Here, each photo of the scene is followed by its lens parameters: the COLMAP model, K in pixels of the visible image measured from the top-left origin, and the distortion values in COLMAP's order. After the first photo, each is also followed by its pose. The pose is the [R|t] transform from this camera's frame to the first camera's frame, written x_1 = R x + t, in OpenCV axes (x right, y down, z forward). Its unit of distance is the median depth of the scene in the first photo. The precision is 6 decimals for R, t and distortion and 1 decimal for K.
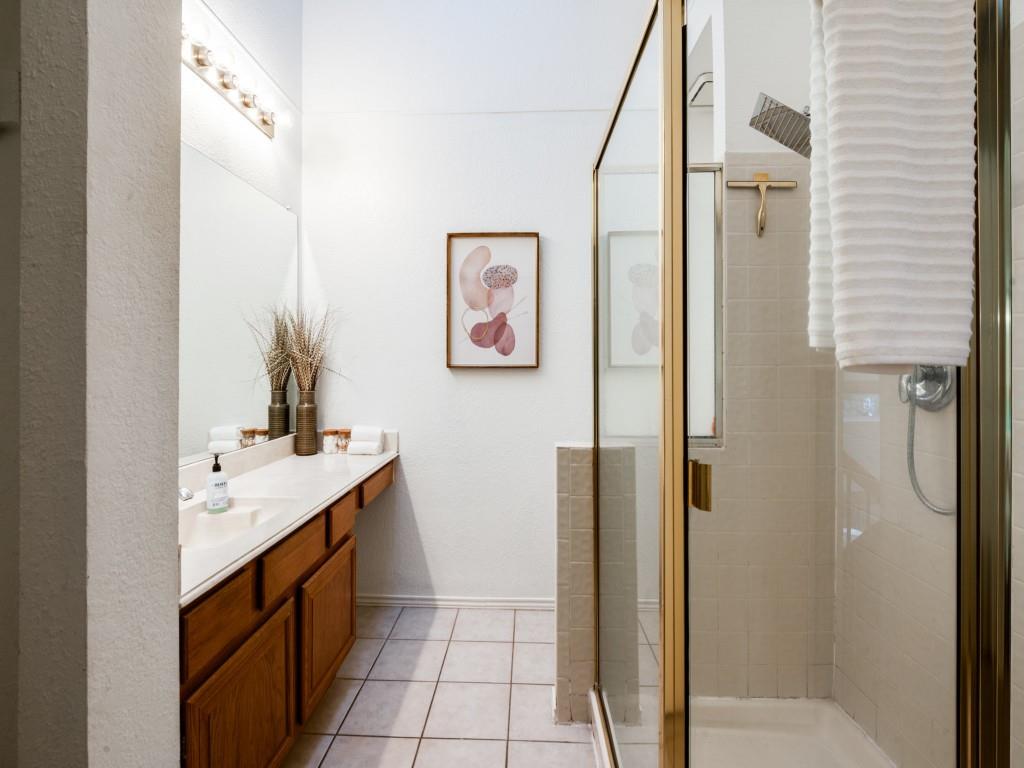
lens RADIAL K [[516.0, 0, 514.2], [0, 516.0, 374.5], [0, 0, 1]] dist [-0.002084, -0.005734]
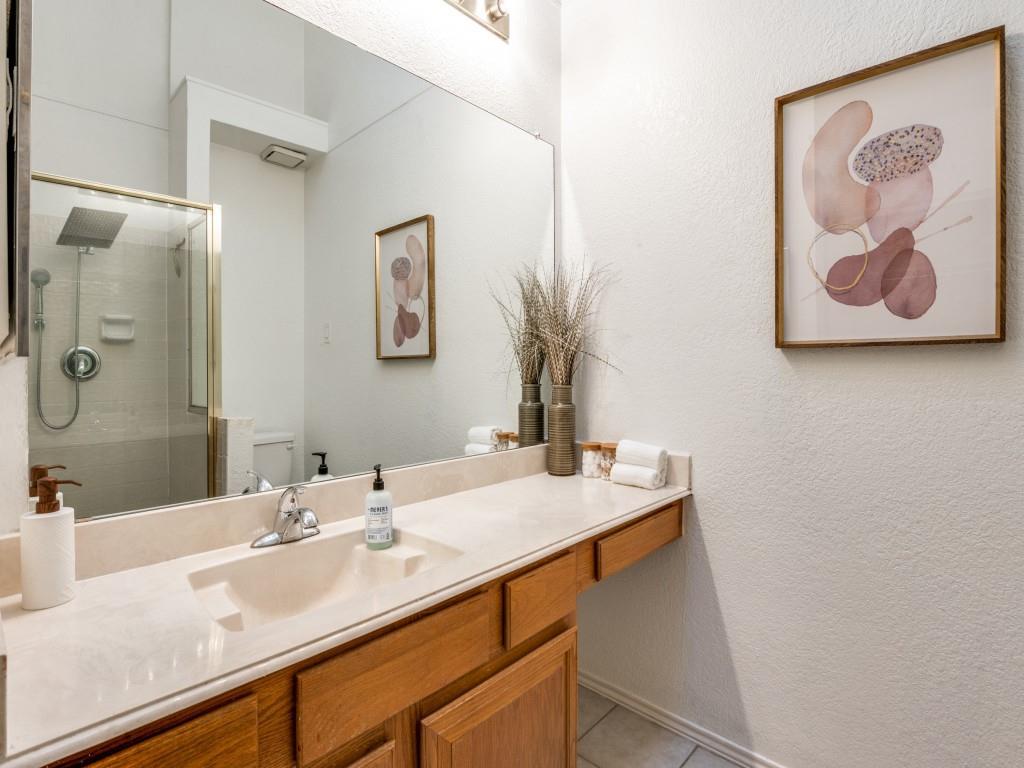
lens RADIAL K [[516.0, 0, 514.2], [0, 516.0, 374.5], [0, 0, 1]] dist [-0.002084, -0.005734]
pose [[0.749676, 0.003403, -0.661796, 0.023152], [-0.011963, 0.999893, -0.008410, 0.023281], [0.661697, 0.014222, 0.749636, 0.415709]]
